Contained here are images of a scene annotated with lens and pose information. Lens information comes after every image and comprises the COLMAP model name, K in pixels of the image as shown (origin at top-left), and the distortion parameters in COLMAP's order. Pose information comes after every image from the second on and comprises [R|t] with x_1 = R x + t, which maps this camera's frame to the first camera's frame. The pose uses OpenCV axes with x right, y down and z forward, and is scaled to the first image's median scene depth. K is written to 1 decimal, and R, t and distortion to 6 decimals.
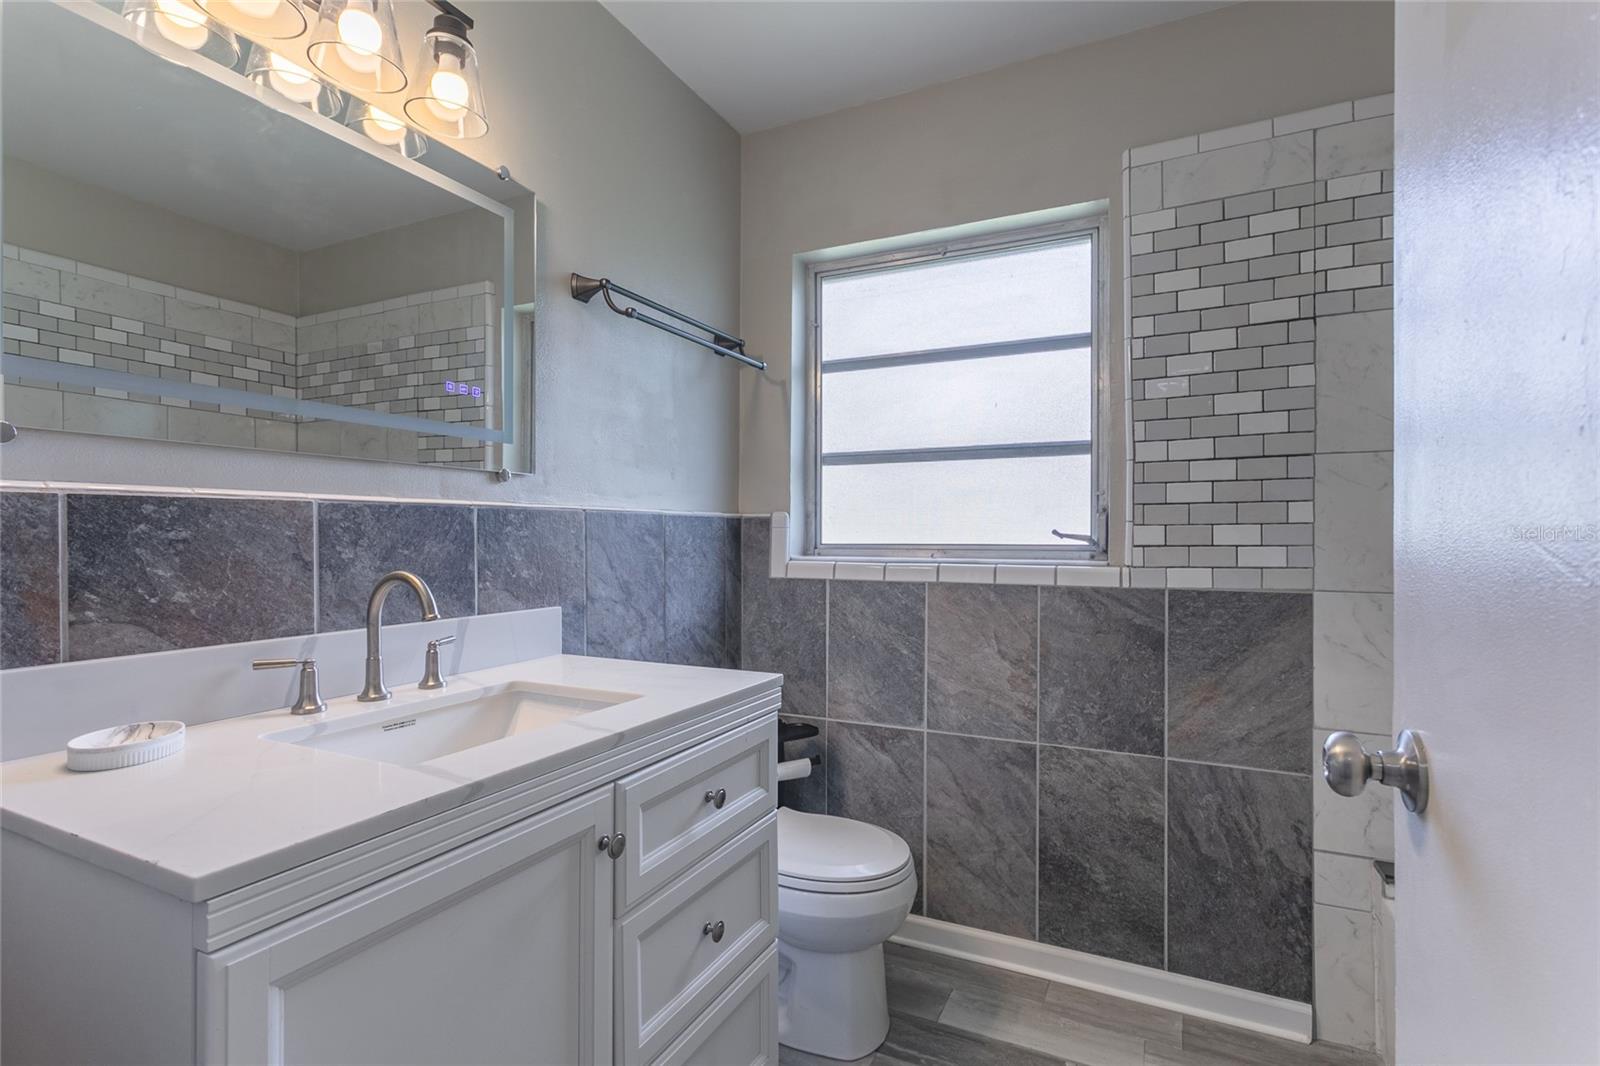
lens RADIAL K [[759.9, 0, 796.9], [0, 759.9, 539.1], [0, 0, 1]] dist [0.004645, -0.000028]
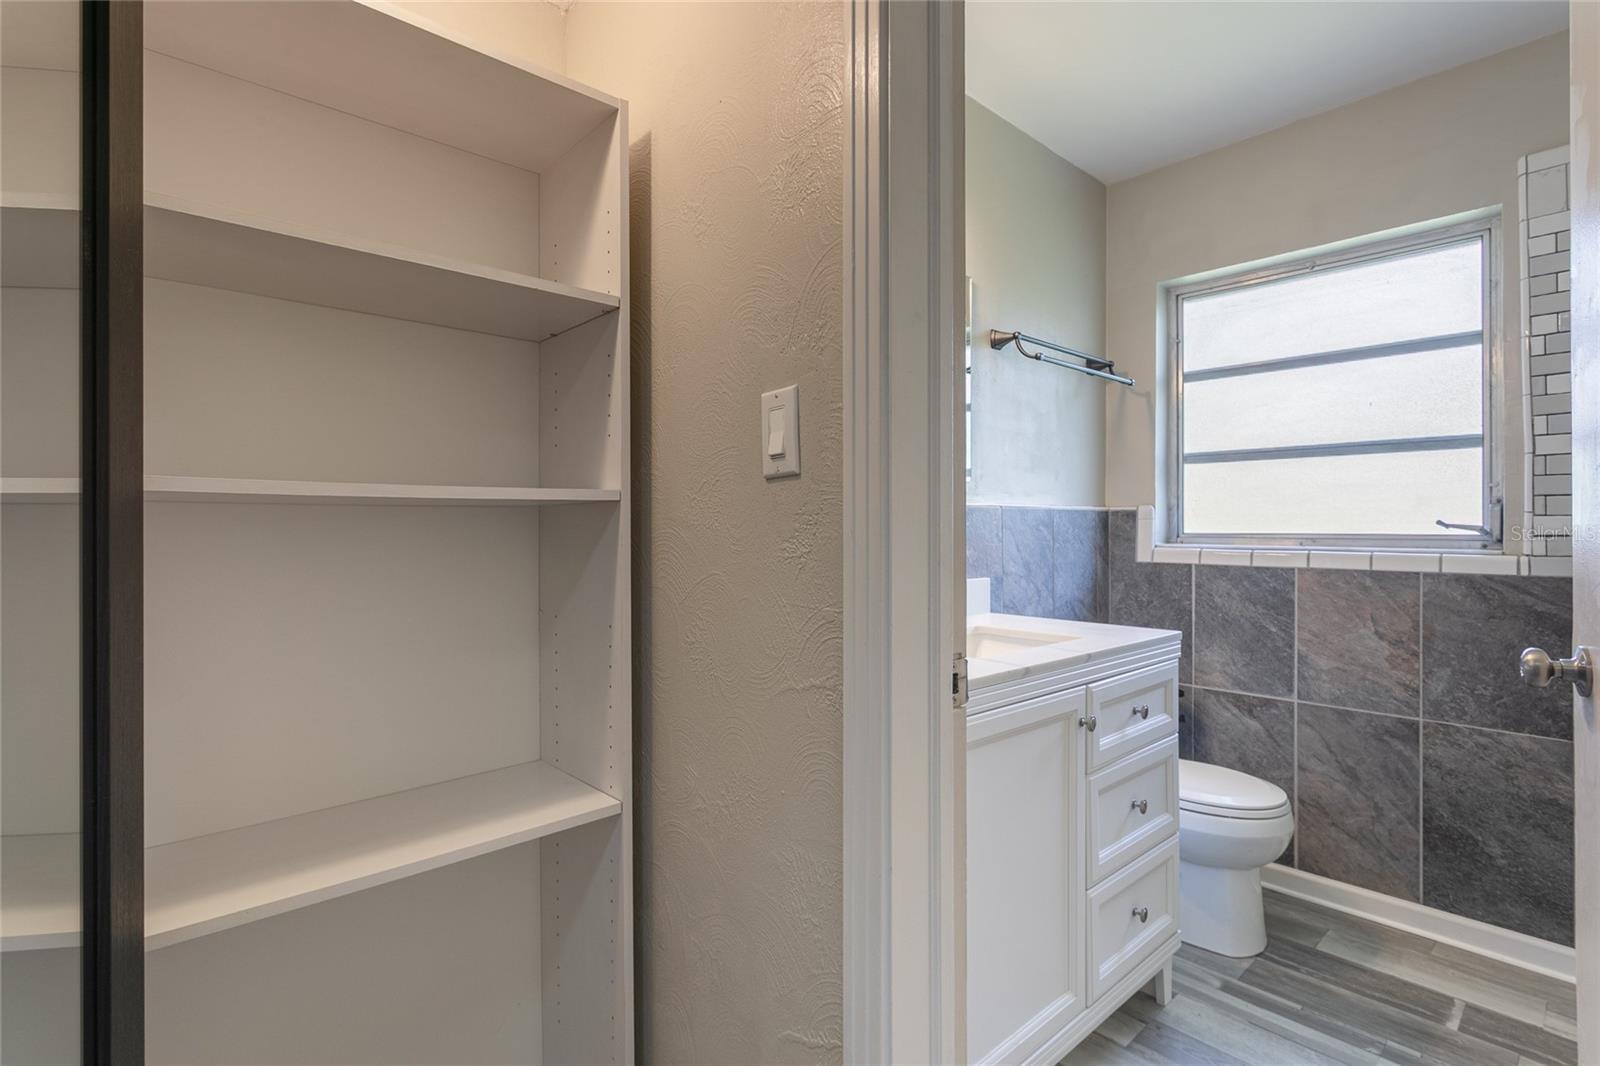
lens RADIAL K [[759.9, 0, 798.6], [0, 759.9, 523.9], [0, 0, 1]] dist [0.004645, -0.000028]
pose [[0.931672, -0.001402, -0.363298, -0.110873], [-0.001565, 0.999968, -0.007871, 0.002822], [0.363297, 0.007902, 0.931640, -0.326095]]
